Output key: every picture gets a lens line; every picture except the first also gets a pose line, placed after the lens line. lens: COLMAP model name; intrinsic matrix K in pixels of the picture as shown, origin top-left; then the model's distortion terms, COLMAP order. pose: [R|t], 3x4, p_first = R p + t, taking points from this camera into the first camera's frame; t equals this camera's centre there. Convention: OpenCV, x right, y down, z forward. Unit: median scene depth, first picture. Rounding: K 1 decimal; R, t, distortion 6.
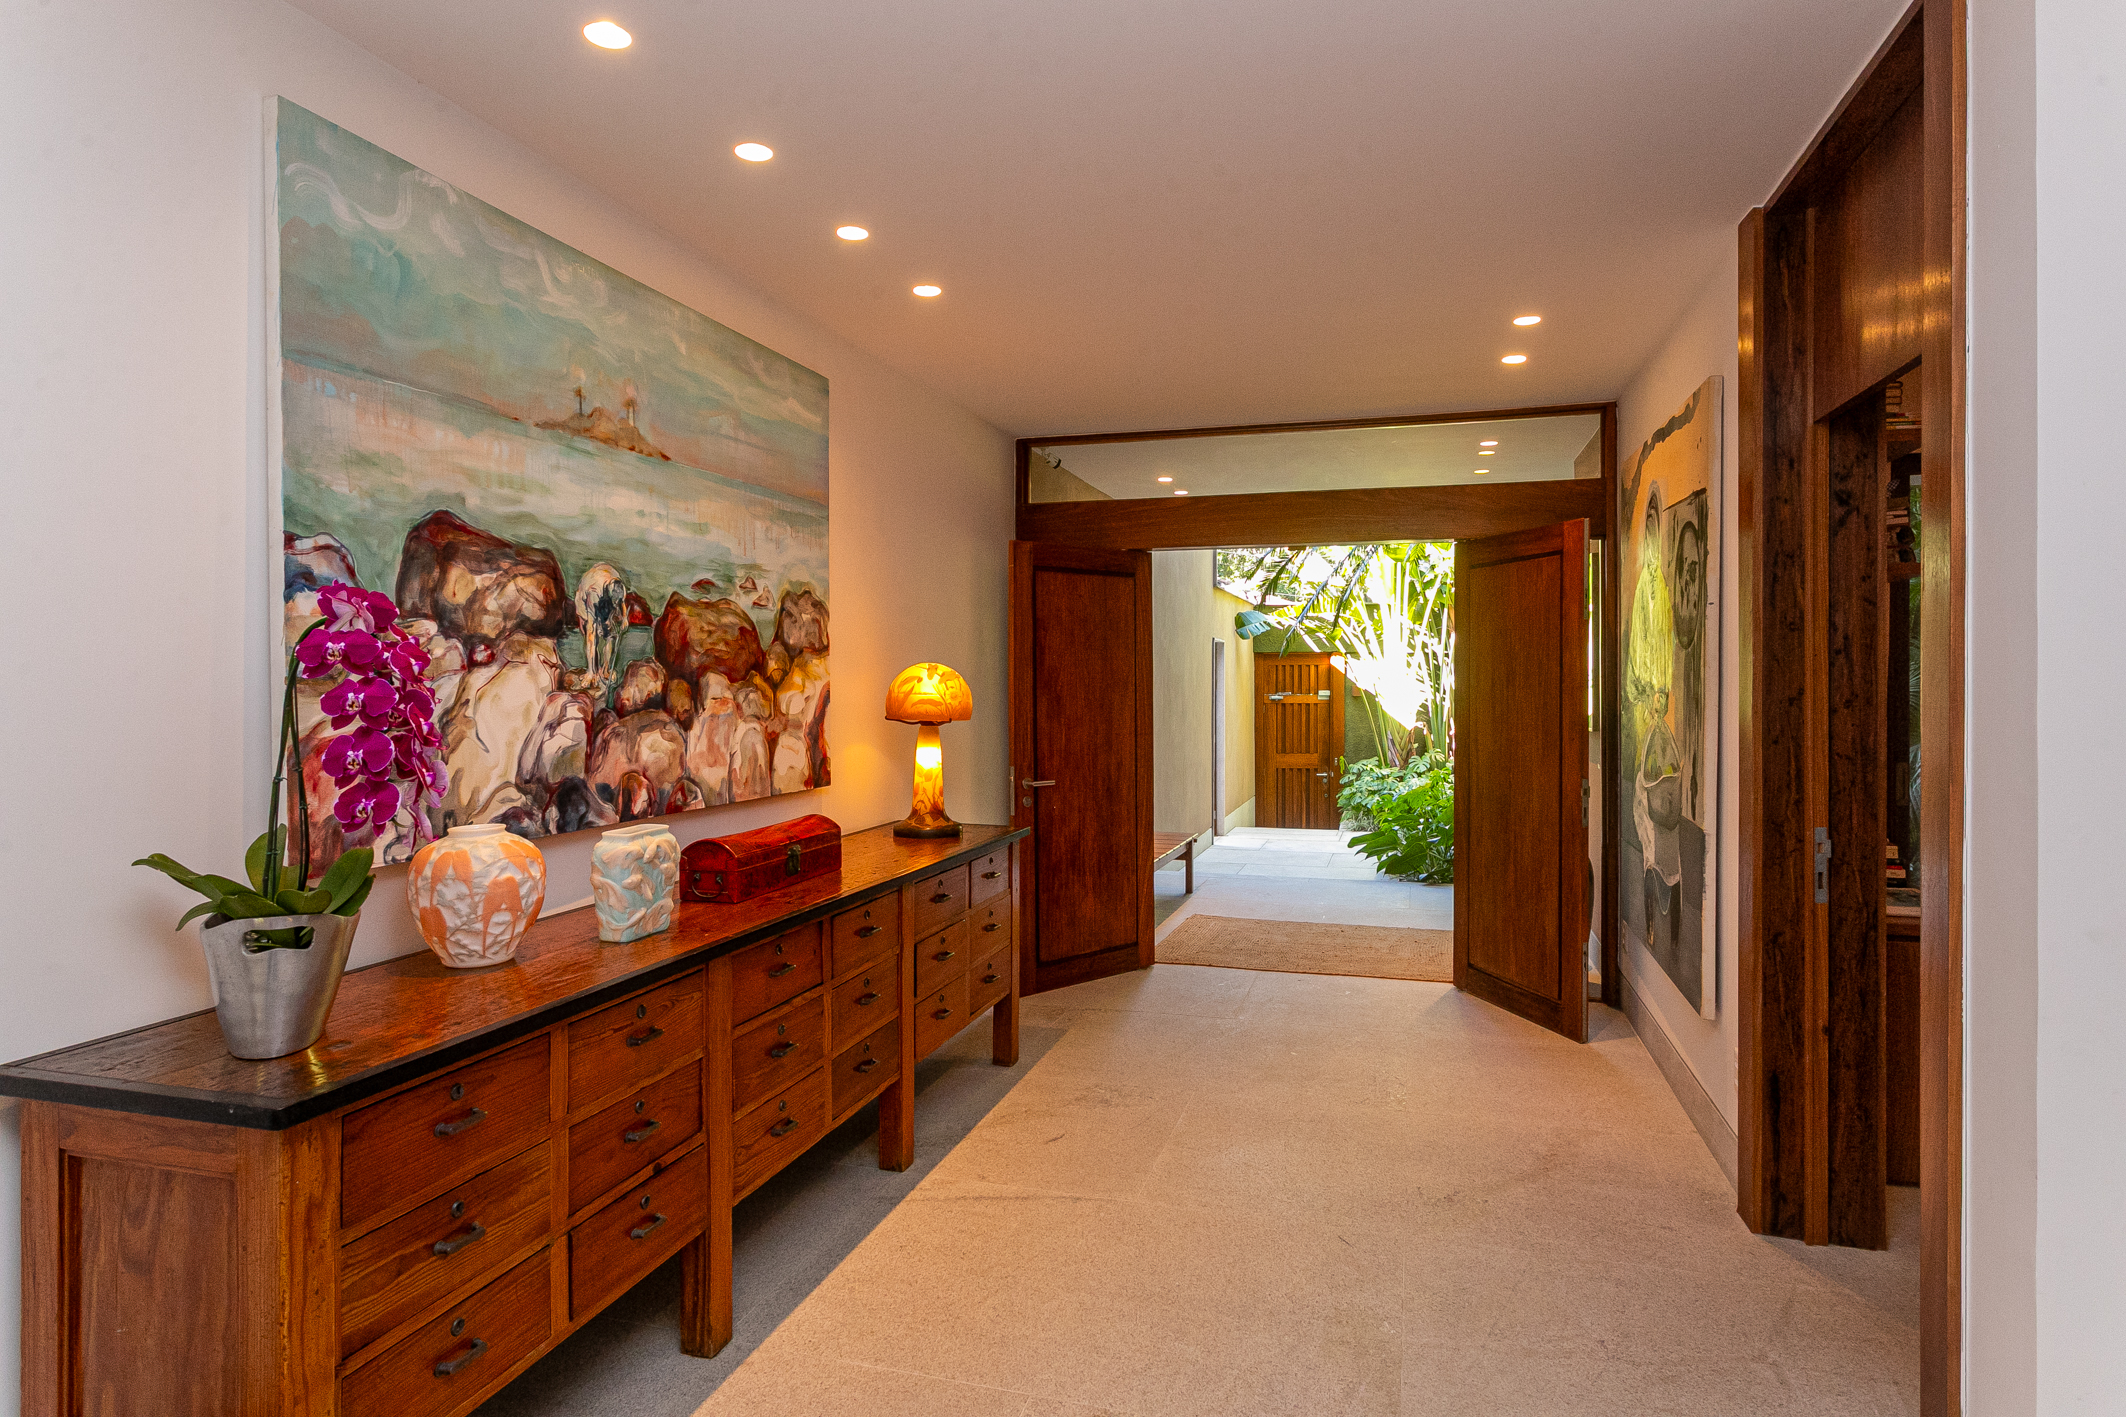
lens RADIAL K [[1153.7, 0, 1063.4], [0, 1153.7, 687.6], [0, 0, 1]] dist [0.001012, 0.000365]
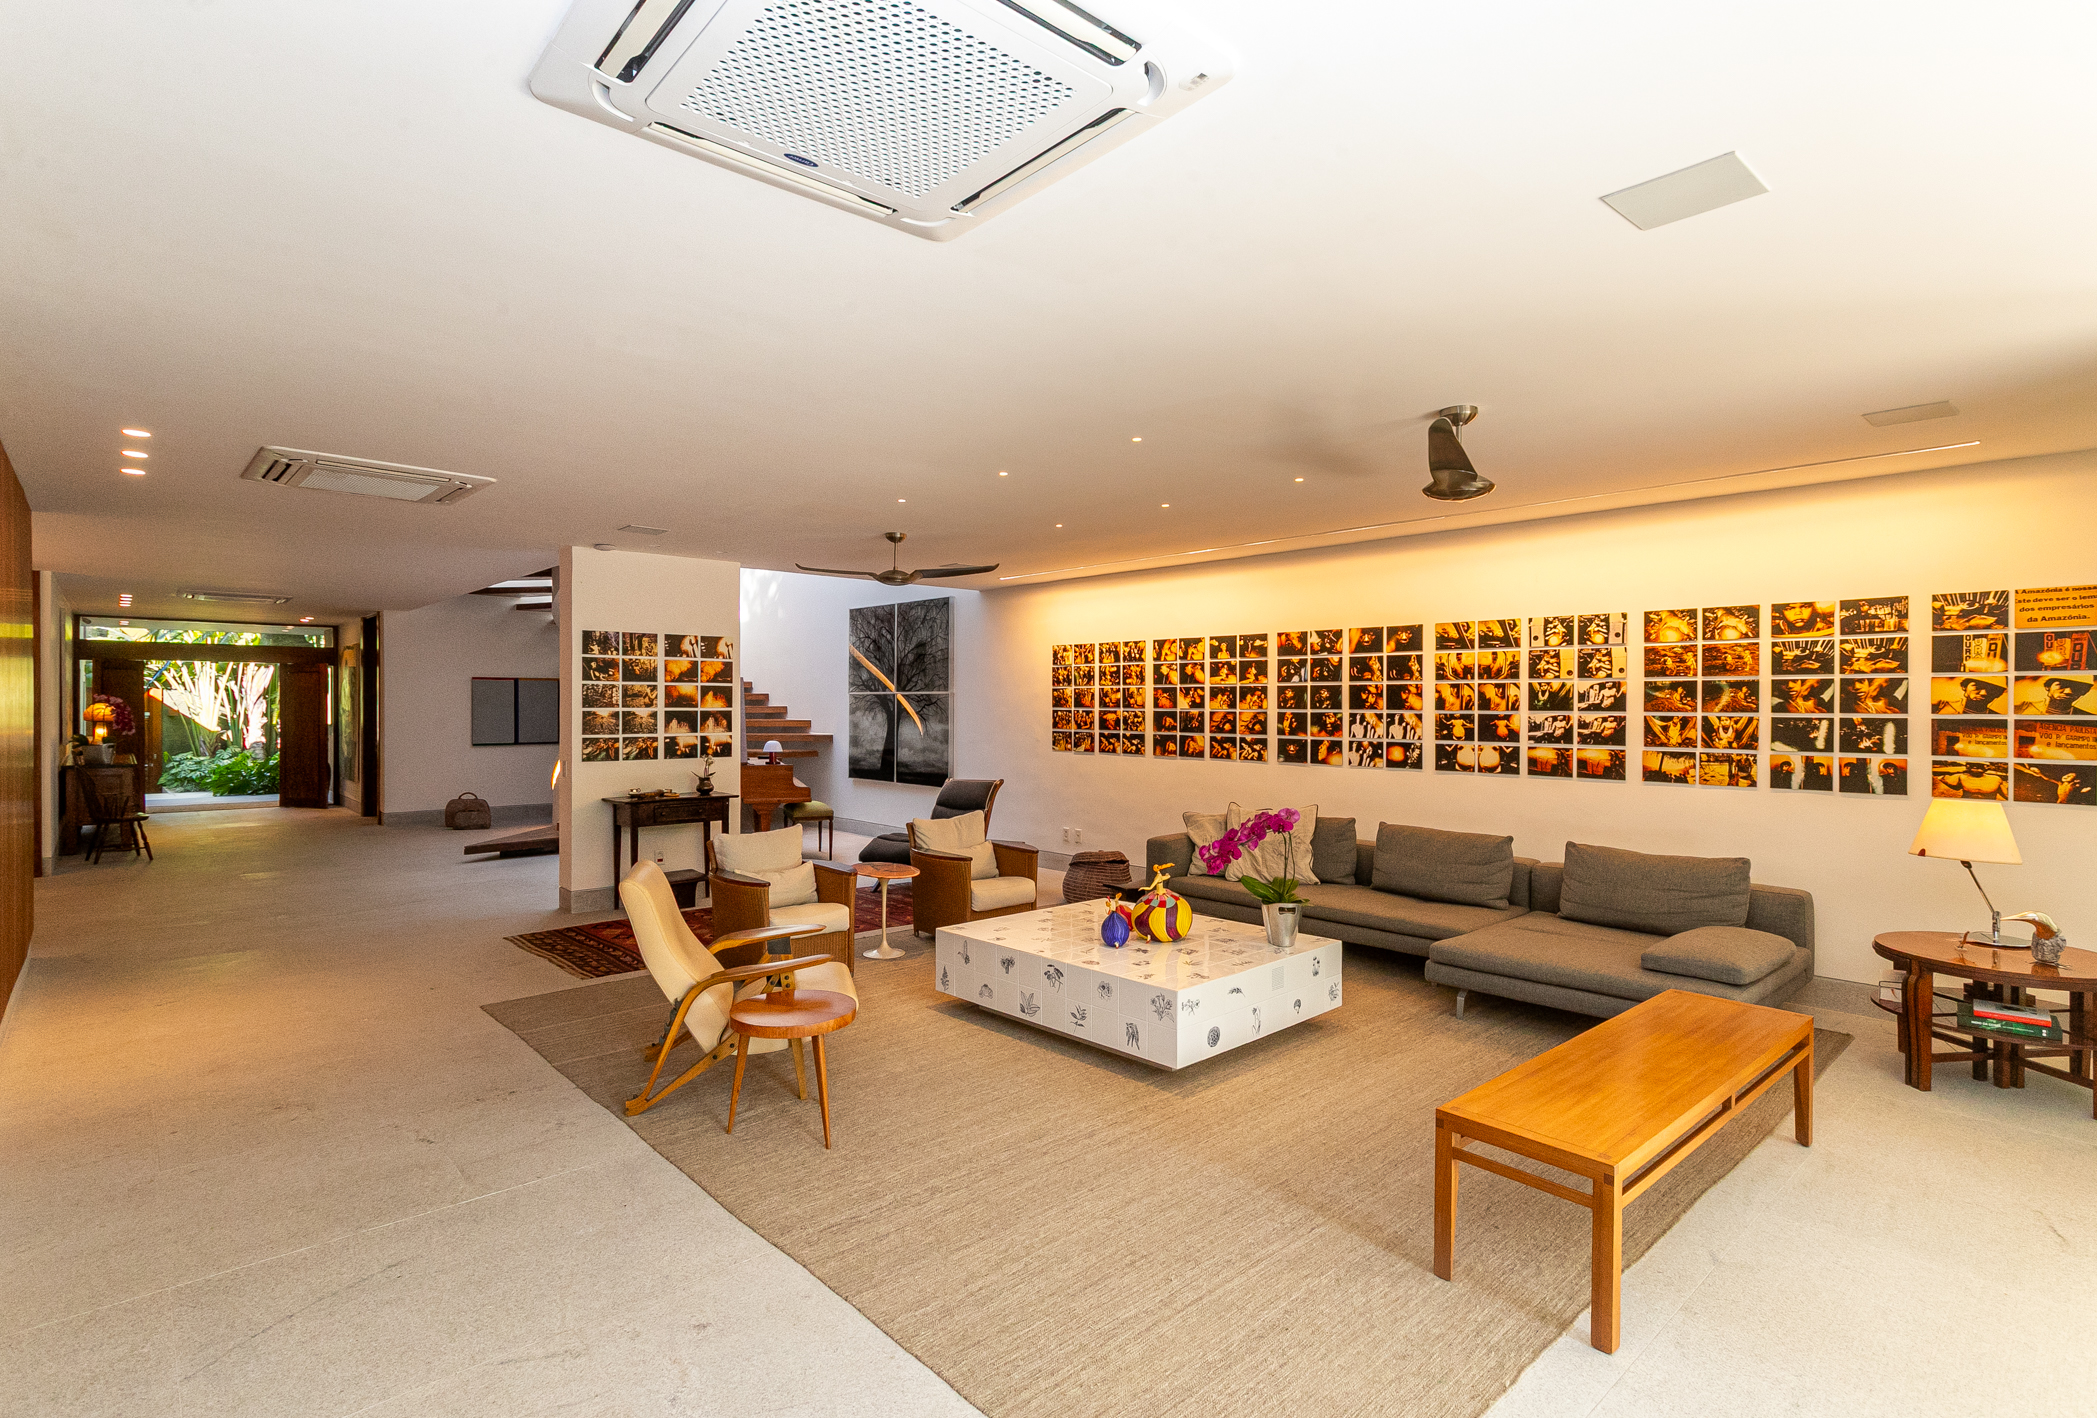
lens RADIAL K [[1061.7, 0, 1073.8], [0, 1061.7, 710.4], [0, 0, 1]] dist [0.002120, 0.001493]
pose [[0.514366, -0.002737, 0.857567, -1.051258], [0.002378, 0.999996, 0.001765, 0.000431], [-0.857568, 0.001132, 0.514370, -2.385053]]
